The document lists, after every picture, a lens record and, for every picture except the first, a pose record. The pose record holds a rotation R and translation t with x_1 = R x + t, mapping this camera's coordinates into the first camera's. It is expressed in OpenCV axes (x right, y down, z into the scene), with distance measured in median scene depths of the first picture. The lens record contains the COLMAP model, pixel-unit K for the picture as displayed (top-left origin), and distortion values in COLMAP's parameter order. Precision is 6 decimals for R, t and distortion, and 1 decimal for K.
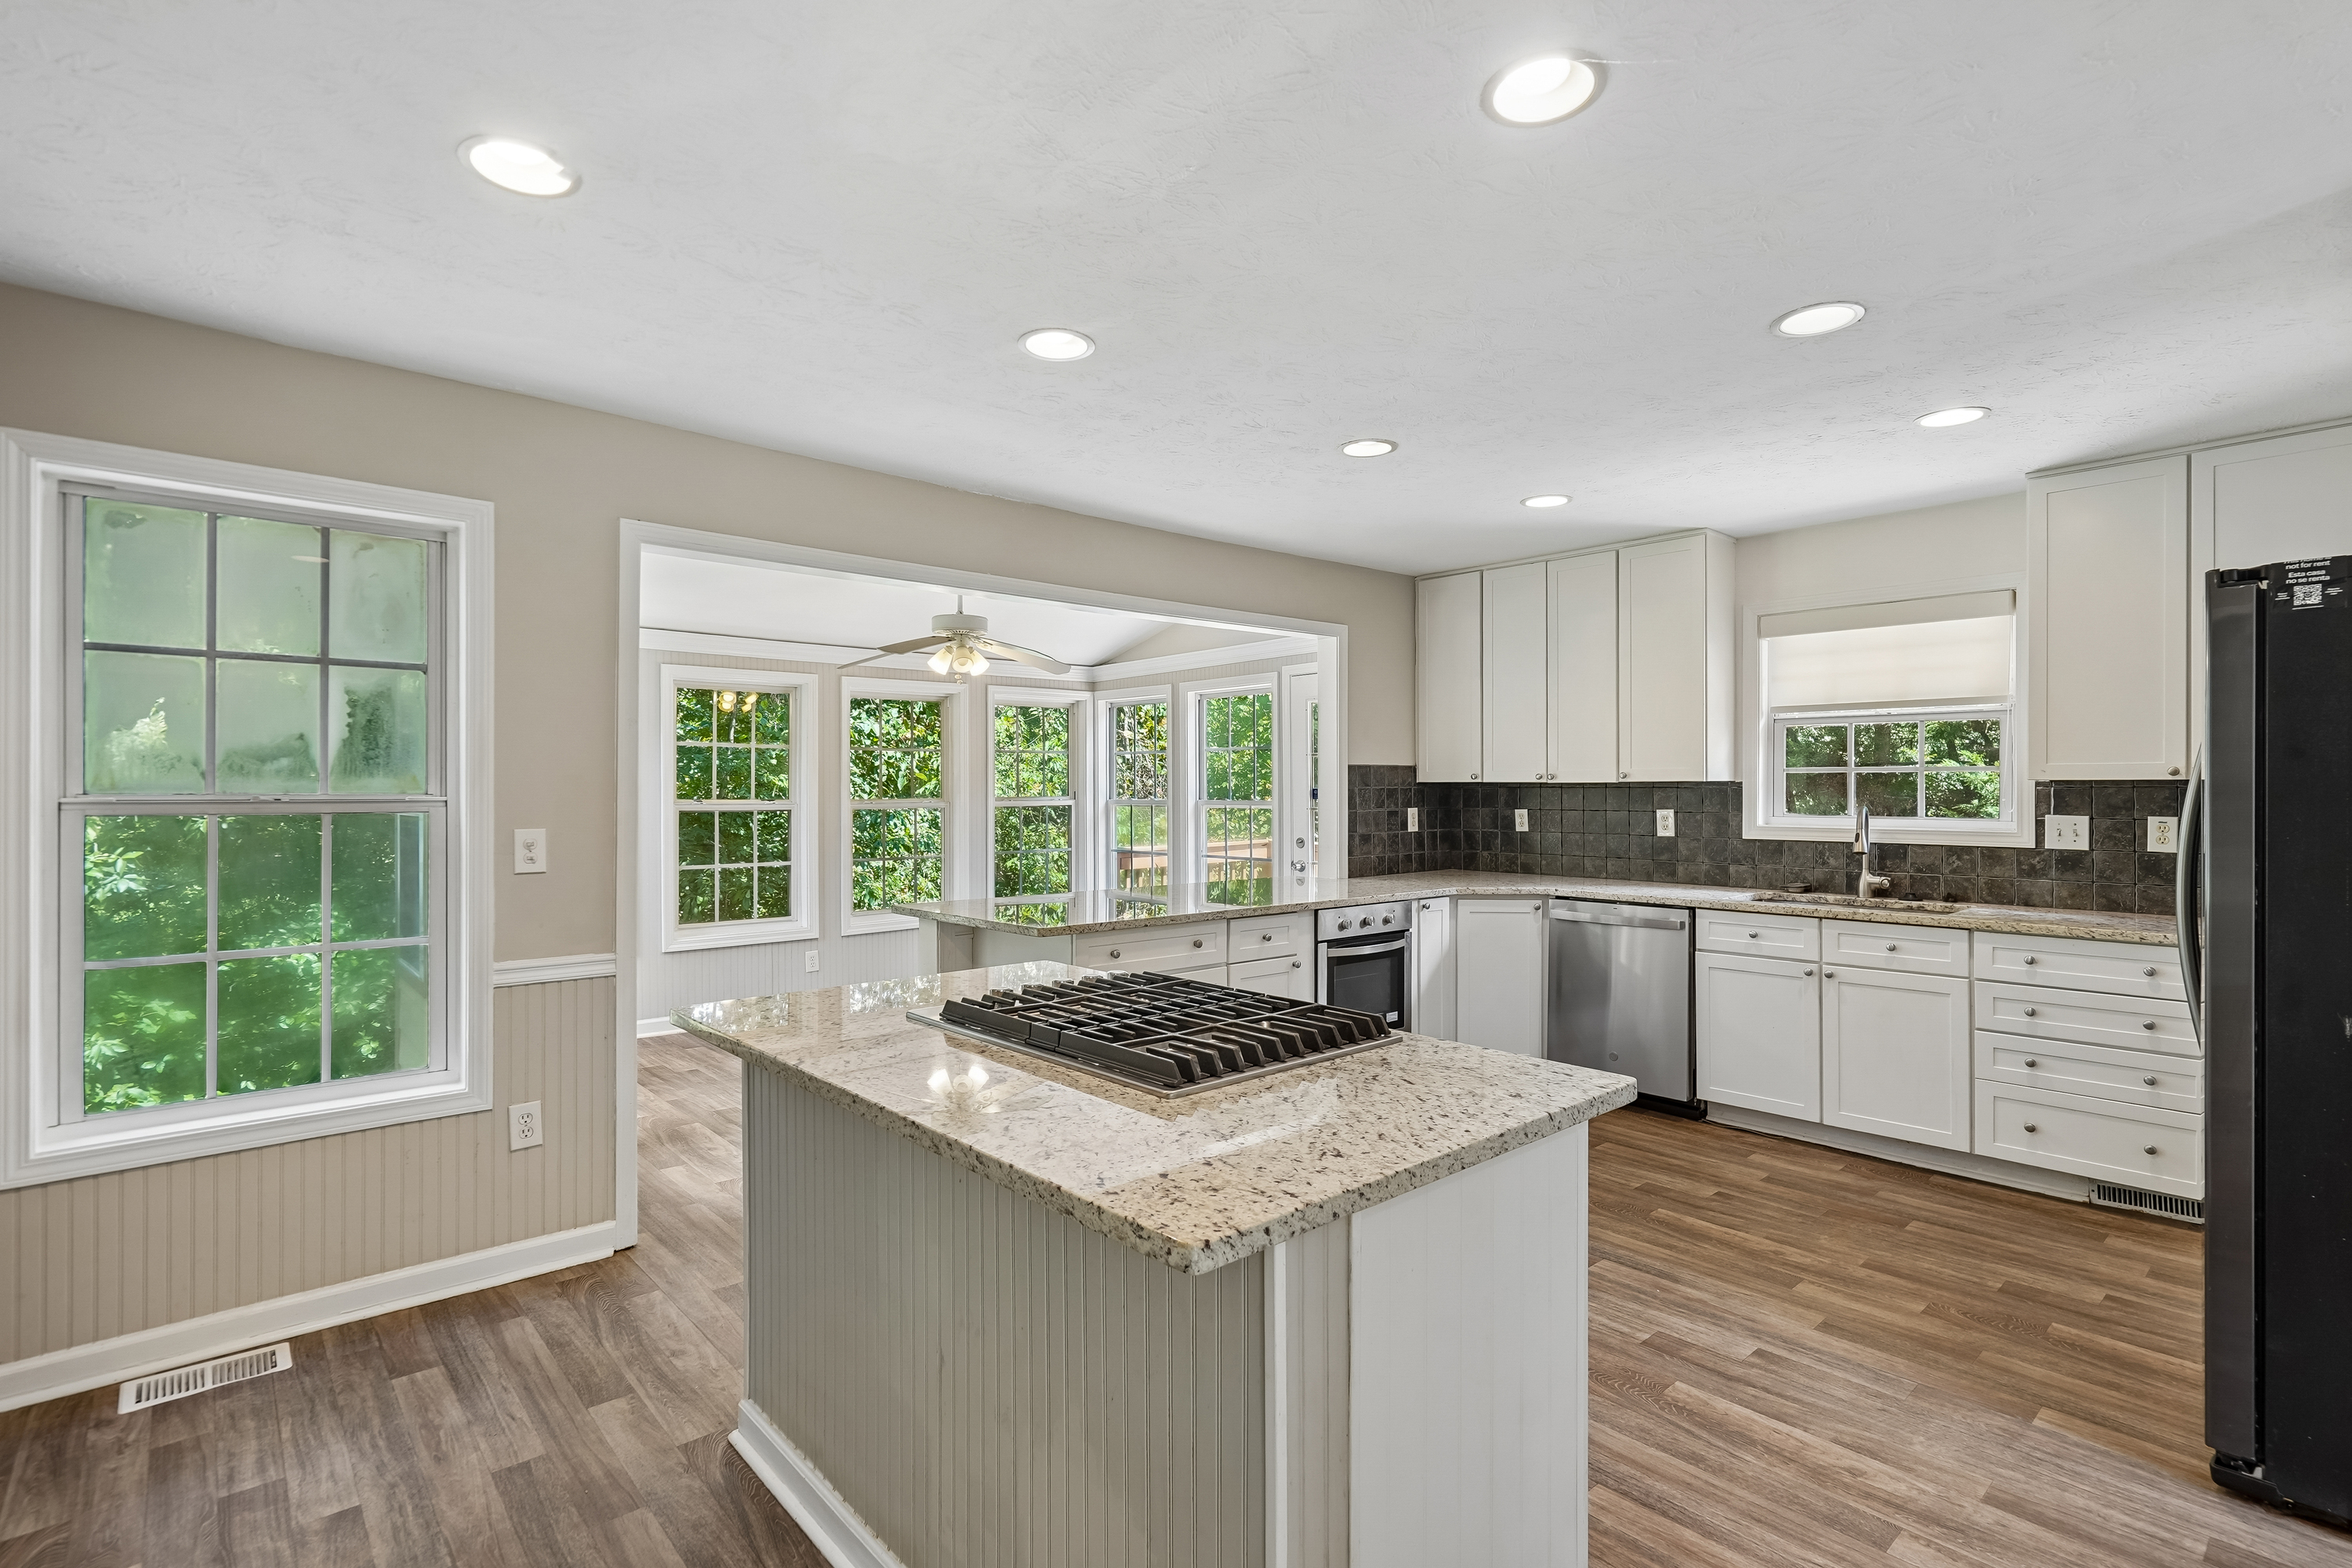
lens RADIAL K [[1104.8, 0, 1158.8], [0, 1104.8, 792.3], [0, 0, 1]] dist [-0.008577, 0.005685]
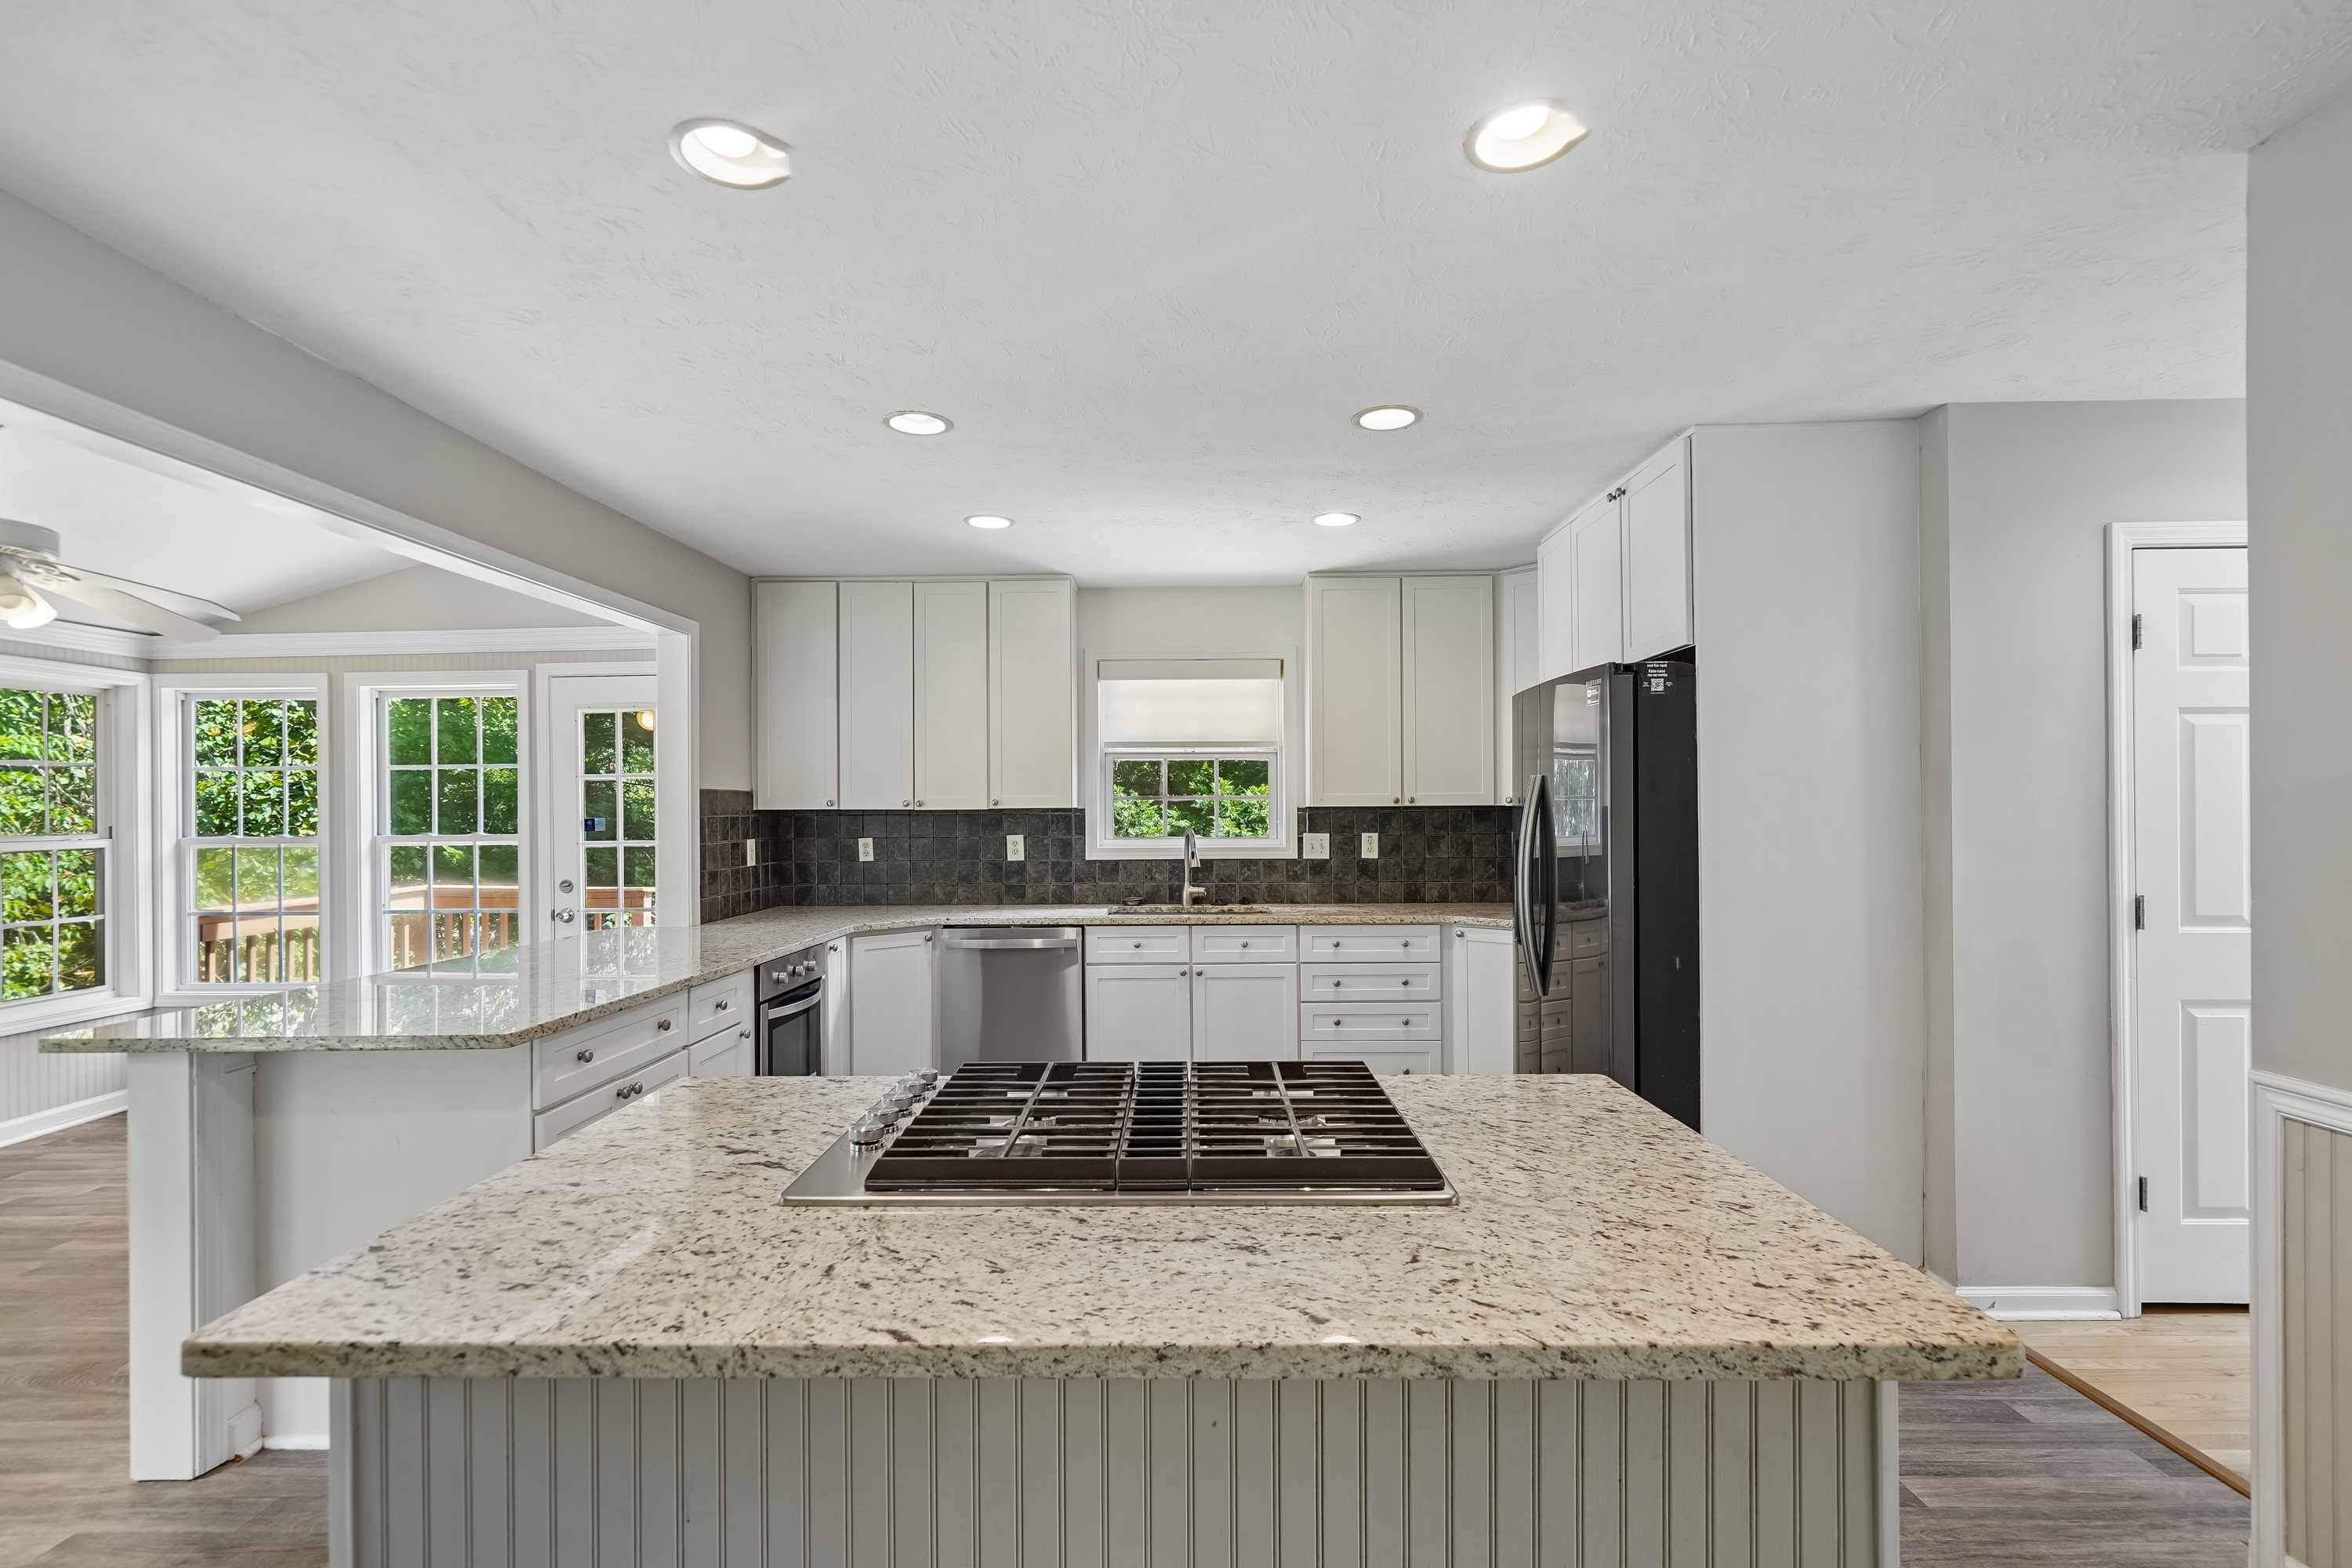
lens RADIAL K [[1104.8, 0, 1169.6], [0, 1104.8, 809.6], [0, 0, 1]] dist [-0.008577, 0.005685]
pose [[0.673182, -0.002961, 0.739471, -0.236660], [0.009969, 0.999937, -0.005070, -0.001790], [-0.739410, 0.010785, 0.673169, 0.203656]]
